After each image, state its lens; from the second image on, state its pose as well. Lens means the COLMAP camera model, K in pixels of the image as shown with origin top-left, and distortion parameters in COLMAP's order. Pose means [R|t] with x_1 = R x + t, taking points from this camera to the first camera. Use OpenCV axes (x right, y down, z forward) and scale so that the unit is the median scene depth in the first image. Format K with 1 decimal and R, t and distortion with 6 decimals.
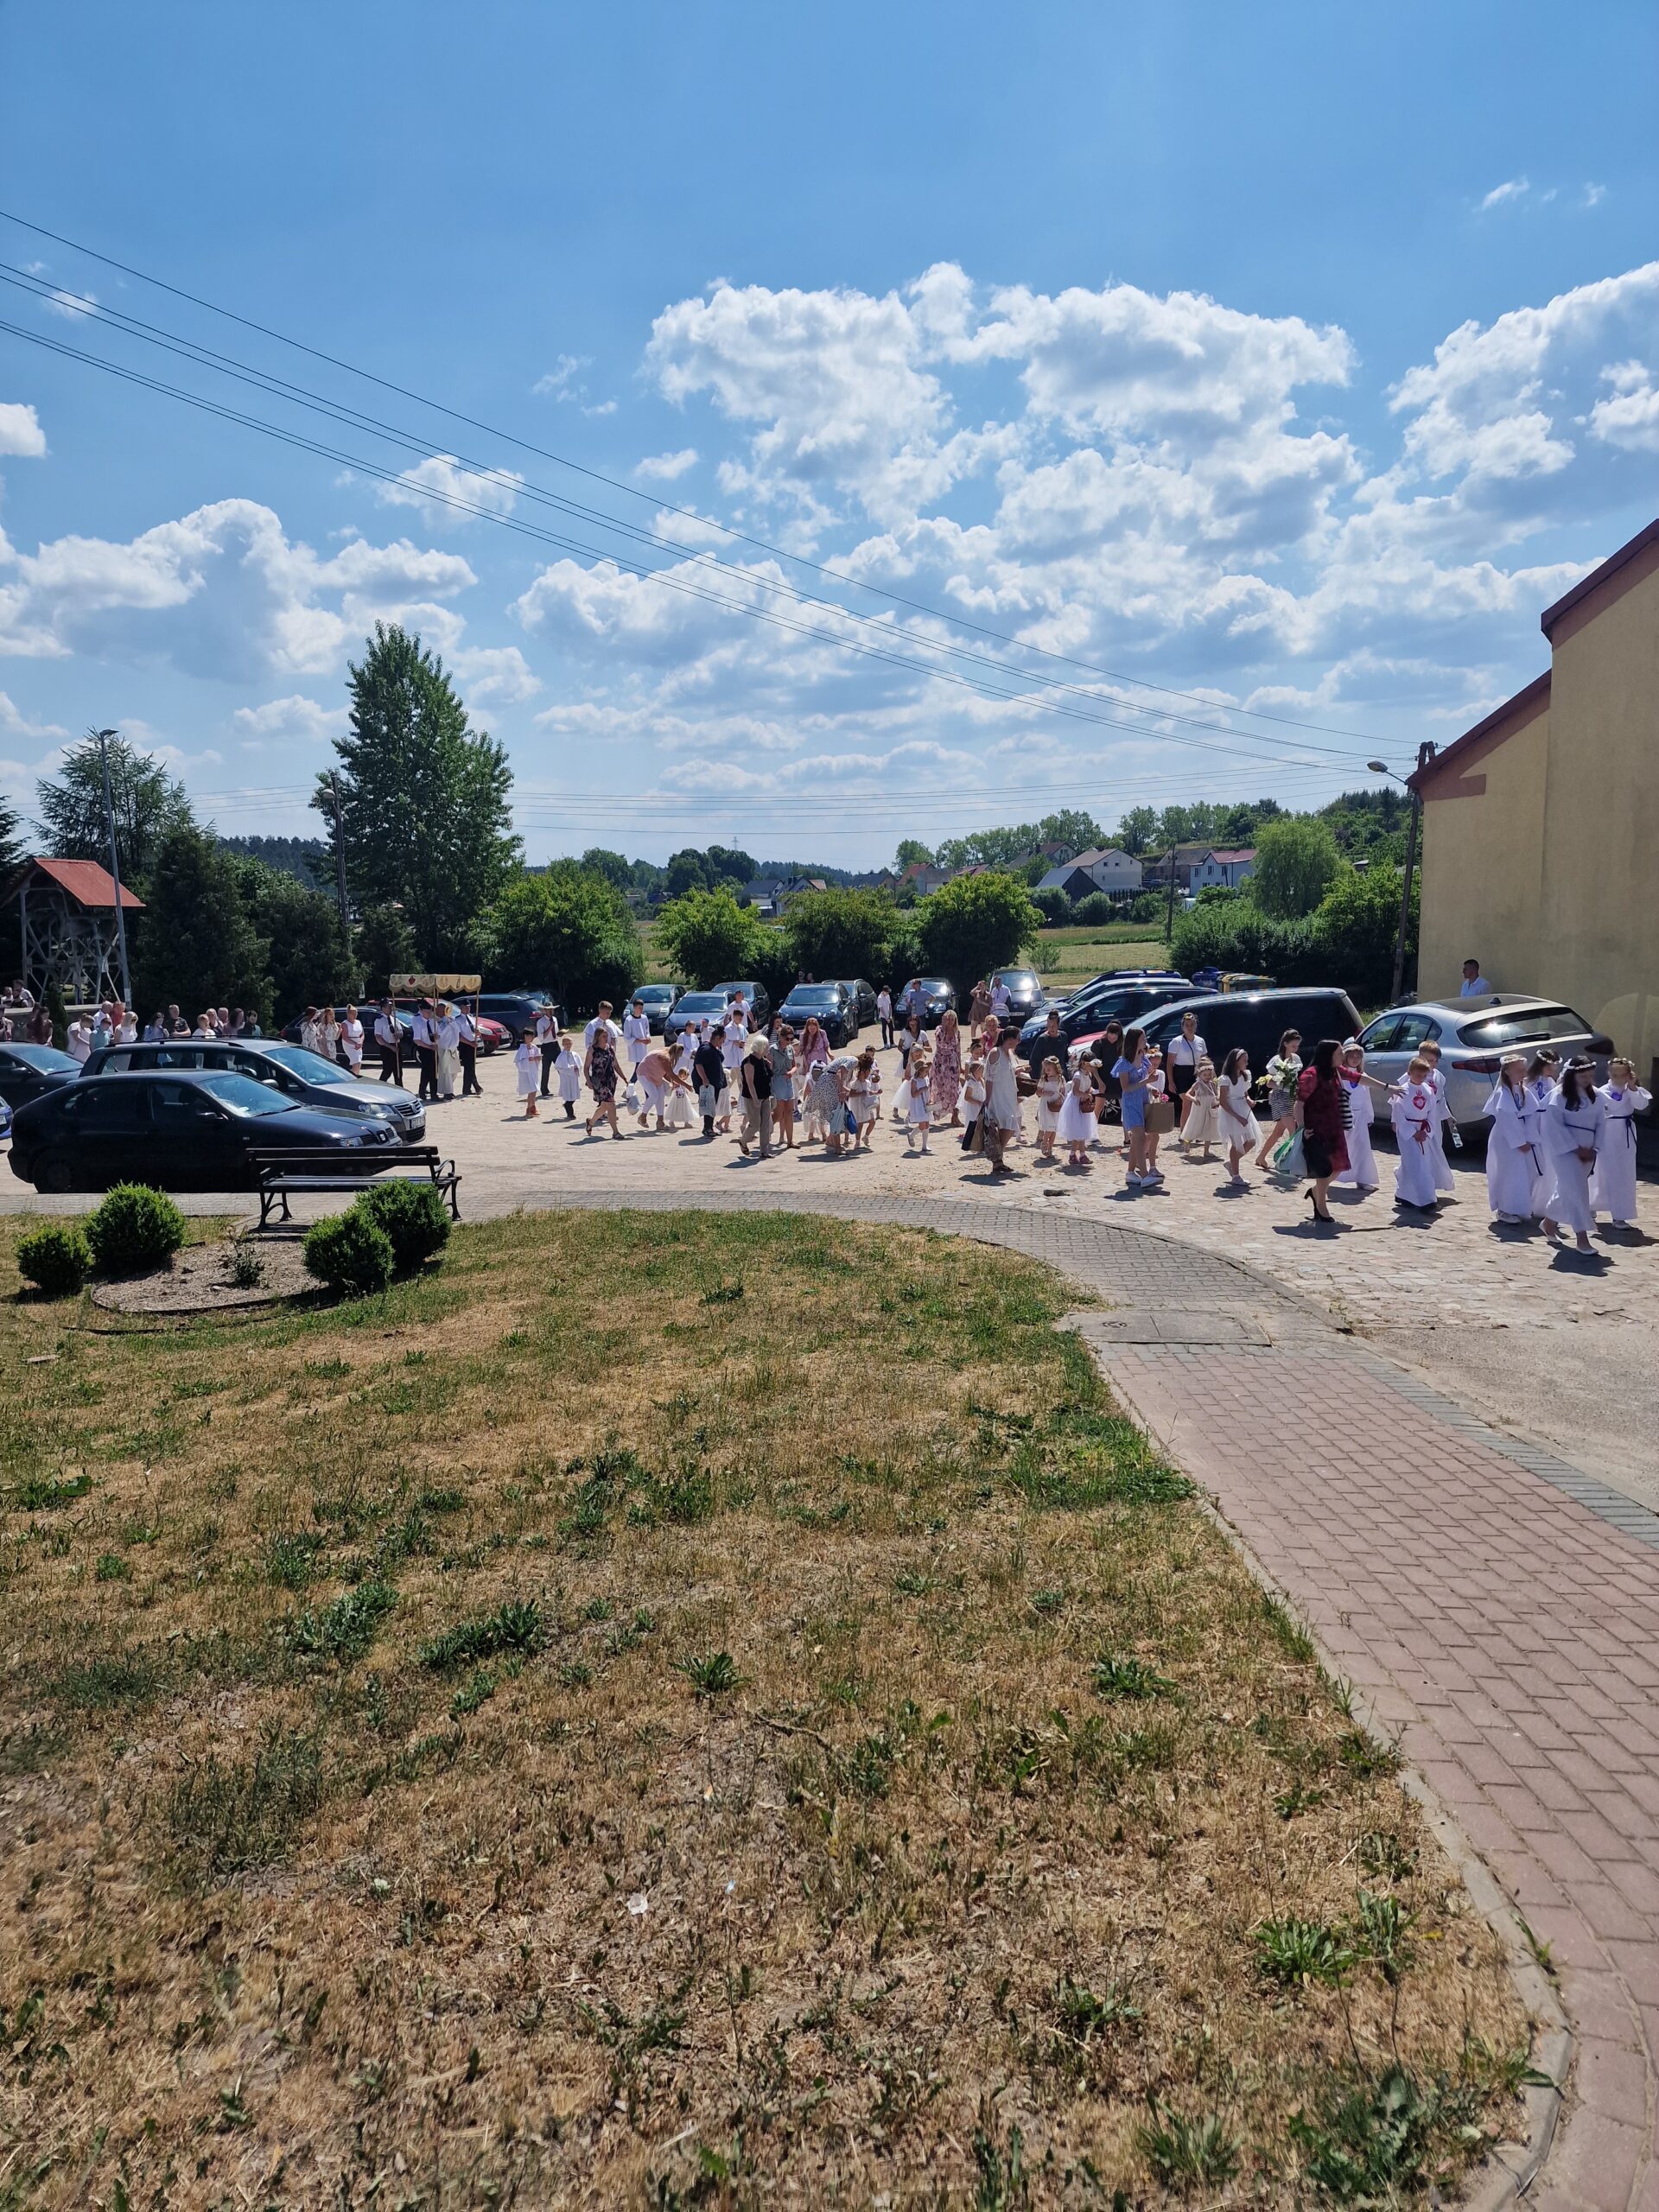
lens RADIAL K [[1472.5, 0, 829.5], [0, 1472.5, 1106.0], [0, 0, 1]] dist [0.052111, -0.048041]
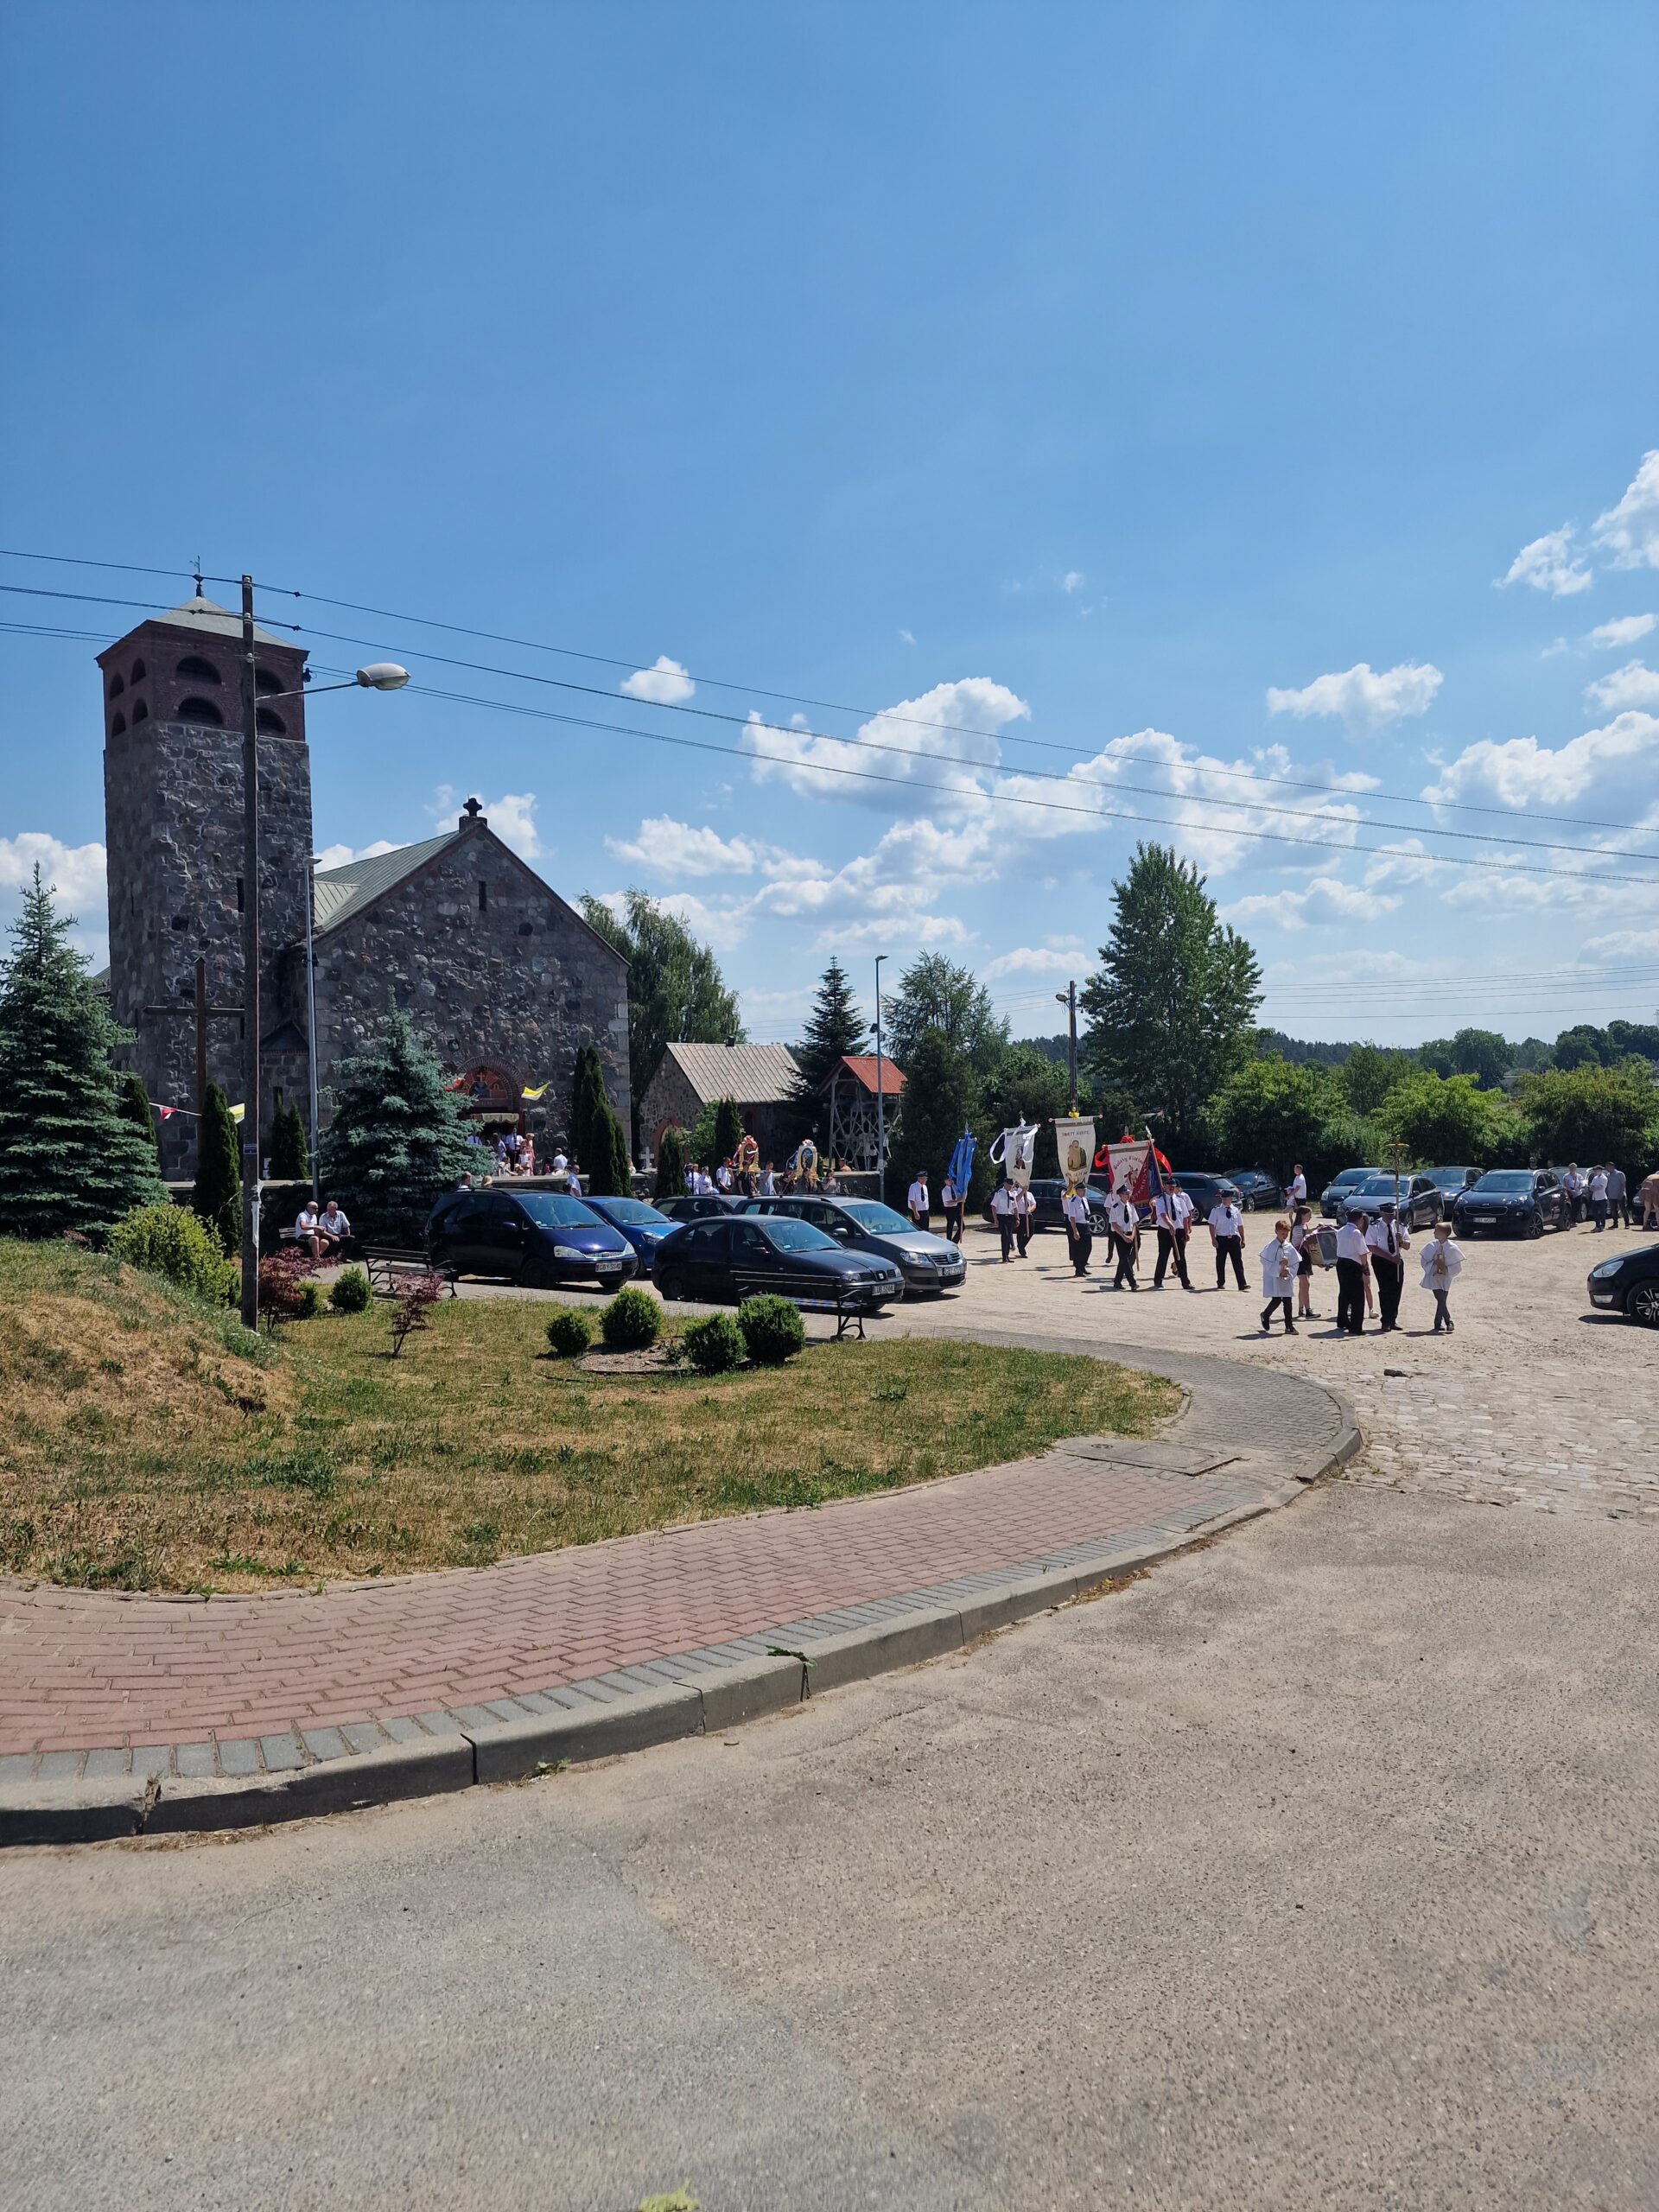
lens RADIAL K [[1472.5, 0, 829.5], [0, 1472.5, 1106.0], [0, 0, 1]] dist [0.052111, -0.048041]
pose [[0.818285, 0.001274, -0.574812, 0.150131], [-0.071773, 0.992398, -0.099974, 0.002347], [0.570315, 0.123063, 0.812156, -0.023054]]
